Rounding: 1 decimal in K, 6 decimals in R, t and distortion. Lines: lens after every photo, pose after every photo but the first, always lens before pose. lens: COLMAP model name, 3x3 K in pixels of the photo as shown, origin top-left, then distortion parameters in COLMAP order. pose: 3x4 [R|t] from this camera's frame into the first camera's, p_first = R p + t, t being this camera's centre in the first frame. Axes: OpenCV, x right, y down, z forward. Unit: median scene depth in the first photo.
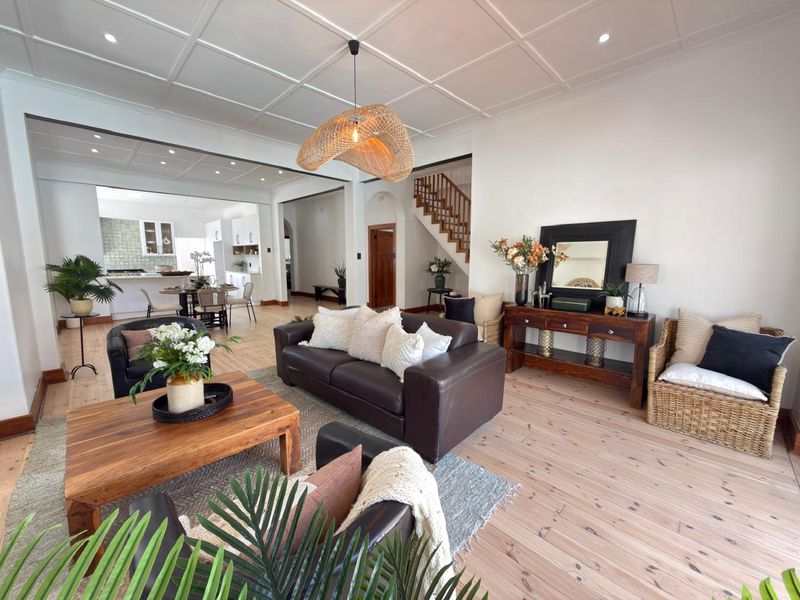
lens RADIAL K [[319.4, 0, 401.7], [0, 319.4, 298.1], [0, 0, 1]] dist [-0.000951, 0.000812]
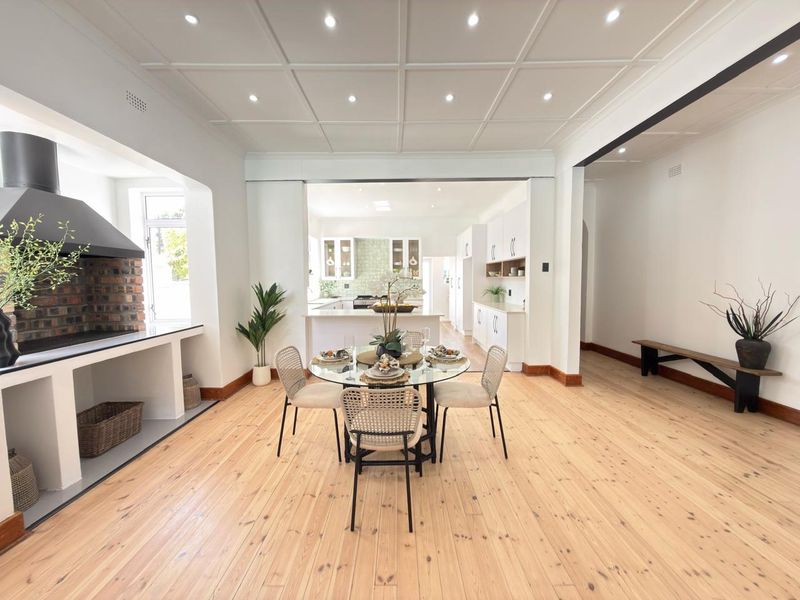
lens RADIAL K [[319.4, 0, 391.6], [0, 319.4, 297.7], [0, 0, 1]] dist [-0.000951, 0.000812]
pose [[0.690833, 0.032658, -0.722276, -0.233213], [-0.081832, 0.996092, -0.033231, -0.069782], [0.718369, 0.082062, 0.690806, 0.513461]]
